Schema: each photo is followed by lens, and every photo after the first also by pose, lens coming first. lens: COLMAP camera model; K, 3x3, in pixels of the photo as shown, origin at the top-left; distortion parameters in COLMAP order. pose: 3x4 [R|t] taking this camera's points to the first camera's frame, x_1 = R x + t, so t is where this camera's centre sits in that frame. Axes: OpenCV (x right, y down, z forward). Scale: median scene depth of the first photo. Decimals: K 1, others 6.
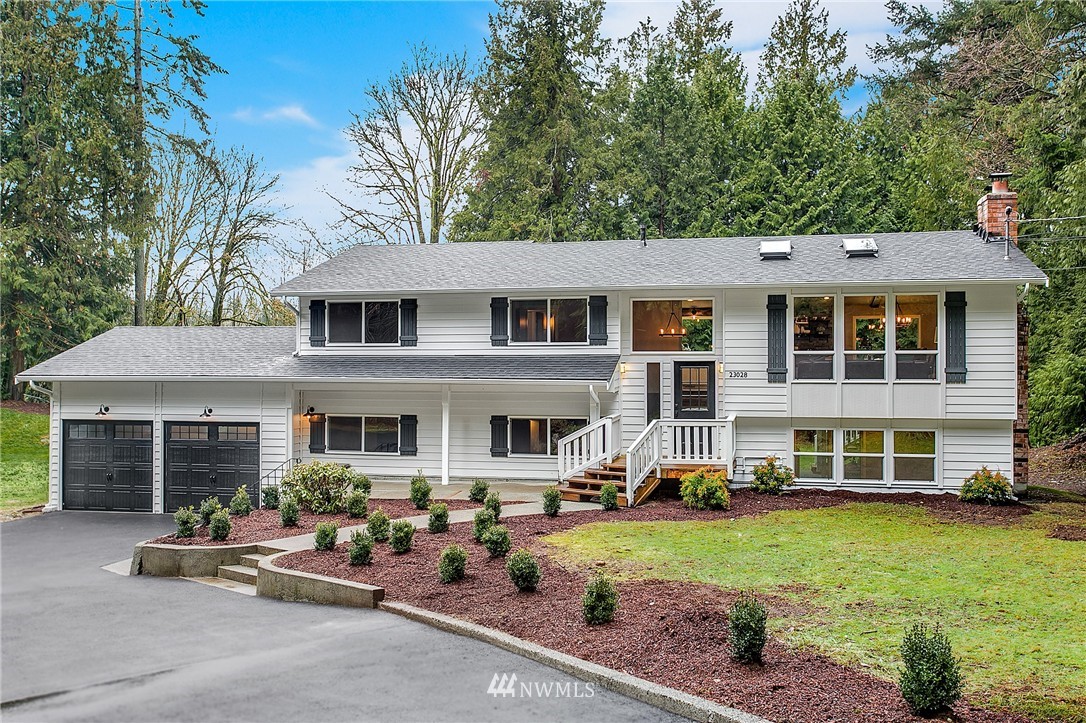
lens RADIAL K [[959.3, 0, 544.5], [0, 959.3, 364.9], [0, 0, 1]] dist [0.014161, 0.003515]
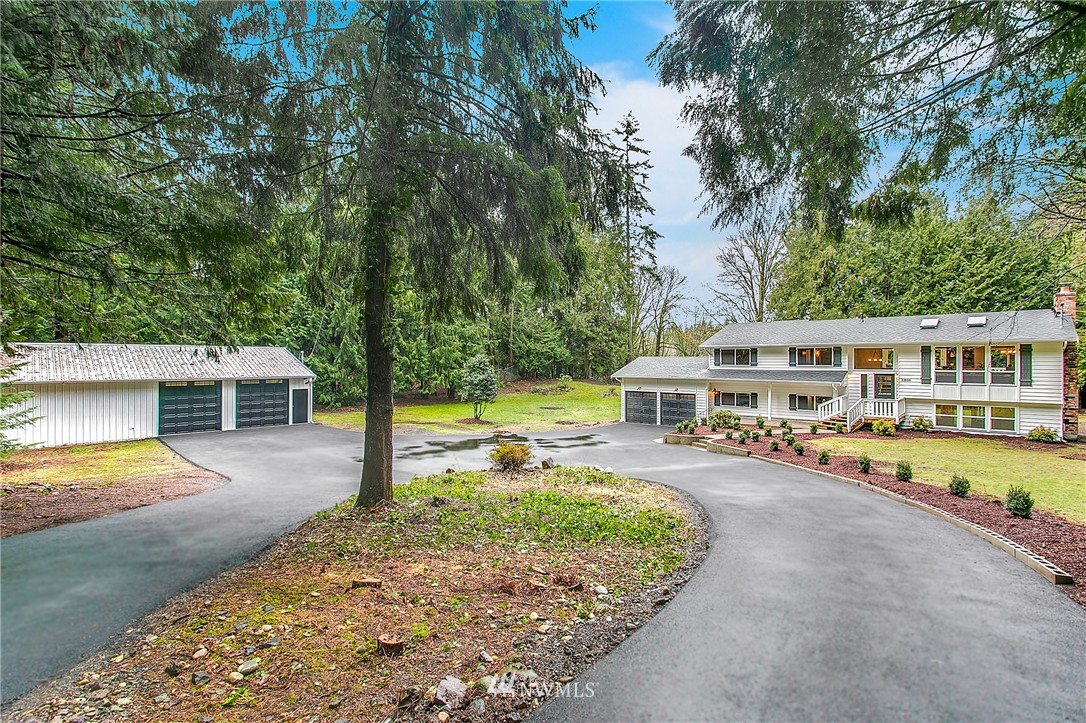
lens RADIAL K [[523.1, 0, 545.5], [0, 523.1, 359.2], [0, 0, 1]] dist [0.012943, 0.000873]
pose [[0.878485, -0.003958, -0.477753, 0.042485], [0.010369, 0.999888, 0.010783, -0.062600], [0.477657, -0.014426, 0.878428, -0.538122]]
